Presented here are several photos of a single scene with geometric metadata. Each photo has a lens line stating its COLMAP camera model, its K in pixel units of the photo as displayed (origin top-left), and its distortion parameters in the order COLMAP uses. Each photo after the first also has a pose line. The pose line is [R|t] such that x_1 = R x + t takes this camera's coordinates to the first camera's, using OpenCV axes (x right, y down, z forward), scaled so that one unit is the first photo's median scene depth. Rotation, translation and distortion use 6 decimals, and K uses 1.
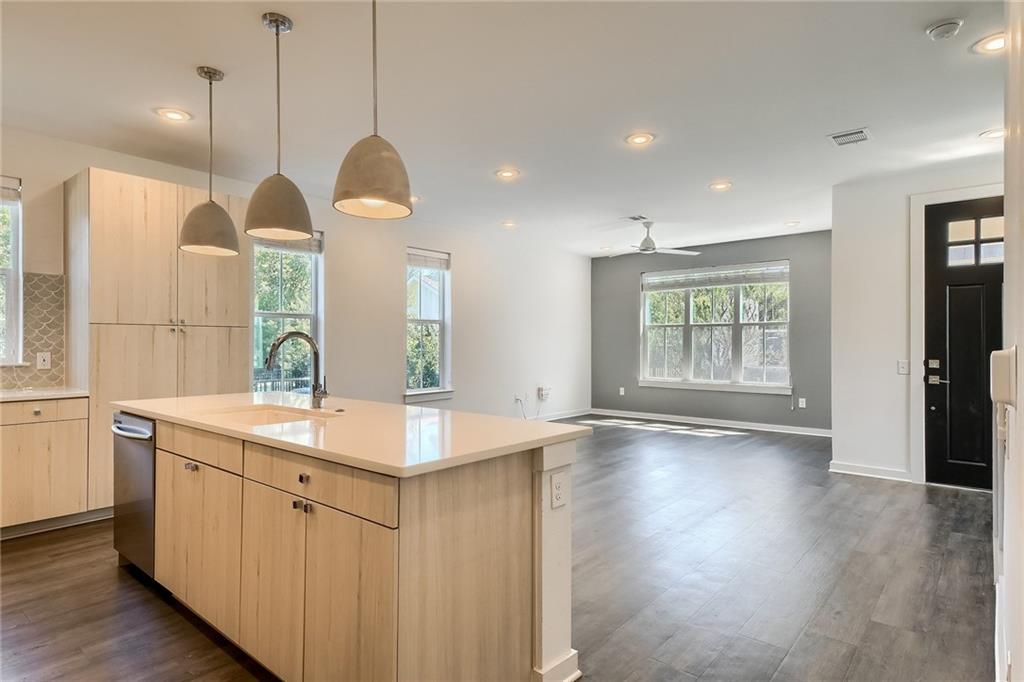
lens RADIAL K [[550.6, 0, 504.8], [0, 550.6, 338.8], [0, 0, 1]] dist [-0.032595, -0.000995]
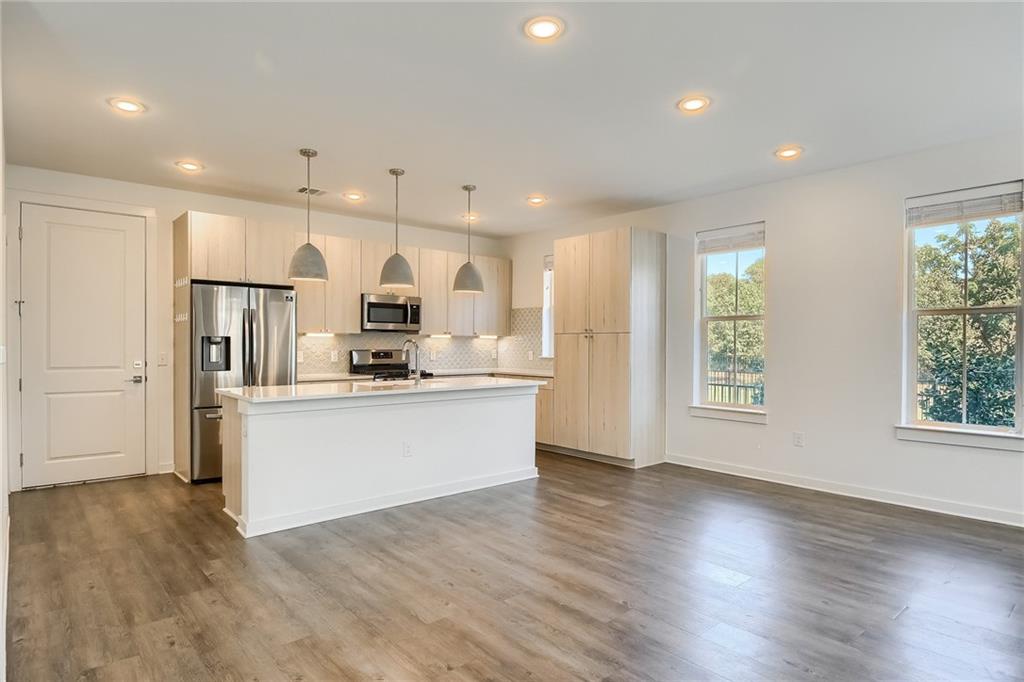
lens RADIAL K [[575.9, 0, 512.0], [0, 575.9, 341.0], [0, 0, 1]] dist [0.016094, -0.032425]
pose [[-0.134615, -0.005422, -0.990883, 0.793233], [0.002165, 0.999981, -0.005766, 0.003465], [0.990896, -0.002922, -0.134601, 0.894785]]
